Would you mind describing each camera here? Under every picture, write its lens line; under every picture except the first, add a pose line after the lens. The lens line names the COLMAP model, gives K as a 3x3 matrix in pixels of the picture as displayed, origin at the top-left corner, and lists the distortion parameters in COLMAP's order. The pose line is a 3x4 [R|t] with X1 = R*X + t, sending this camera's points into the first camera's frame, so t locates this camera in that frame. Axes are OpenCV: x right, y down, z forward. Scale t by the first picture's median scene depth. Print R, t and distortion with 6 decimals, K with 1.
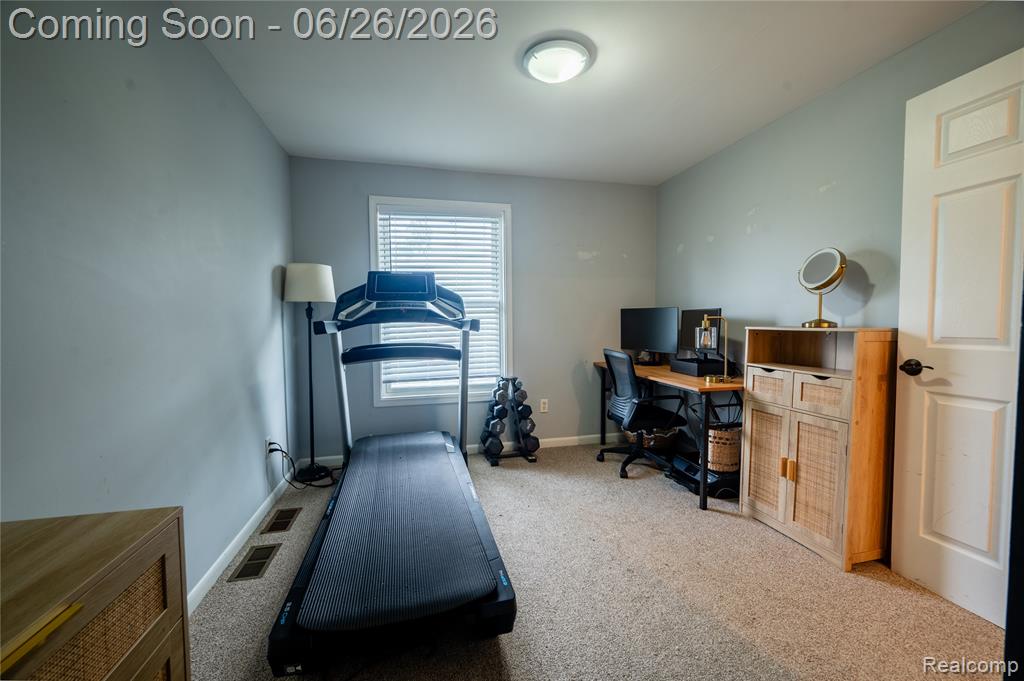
lens RADIAL K [[409.5, 0, 500.3], [0, 409.5, 344.0], [0, 0, 1]] dist [-0.000078, -0.000080]
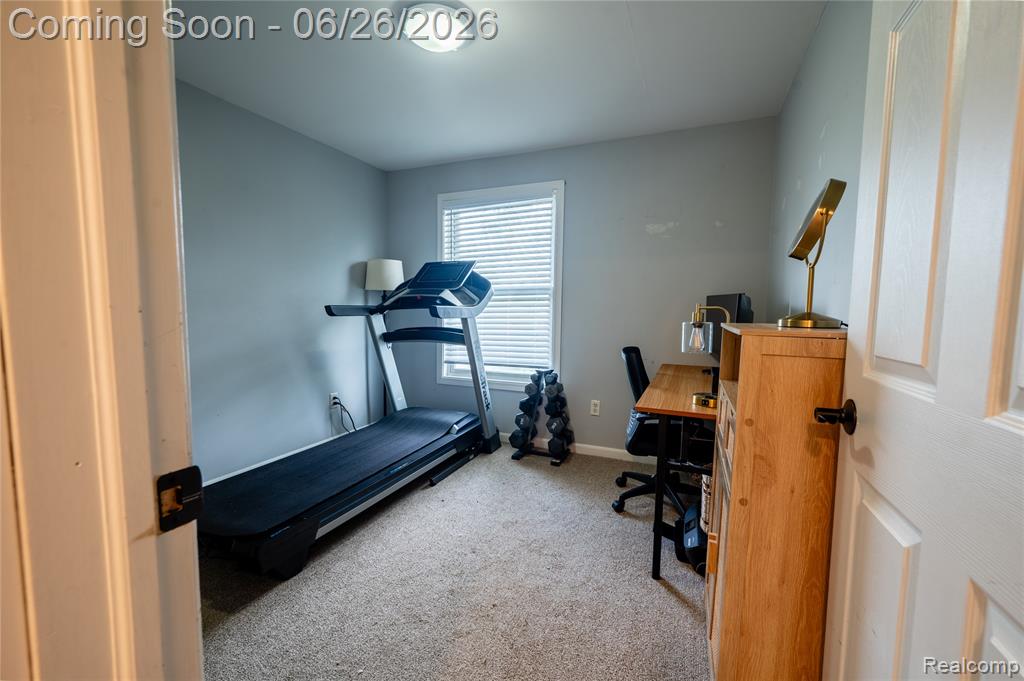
lens RADIAL K [[409.5, 0, 500.3], [0, 409.5, 344.0], [0, 0, 1]] dist [-0.000078, -0.000080]
pose [[0.800903, 0.068754, -0.594833, 0.502618], [-0.052755, 0.997625, 0.044279, -0.013472], [0.596465, -0.004083, 0.802629, 0.201209]]
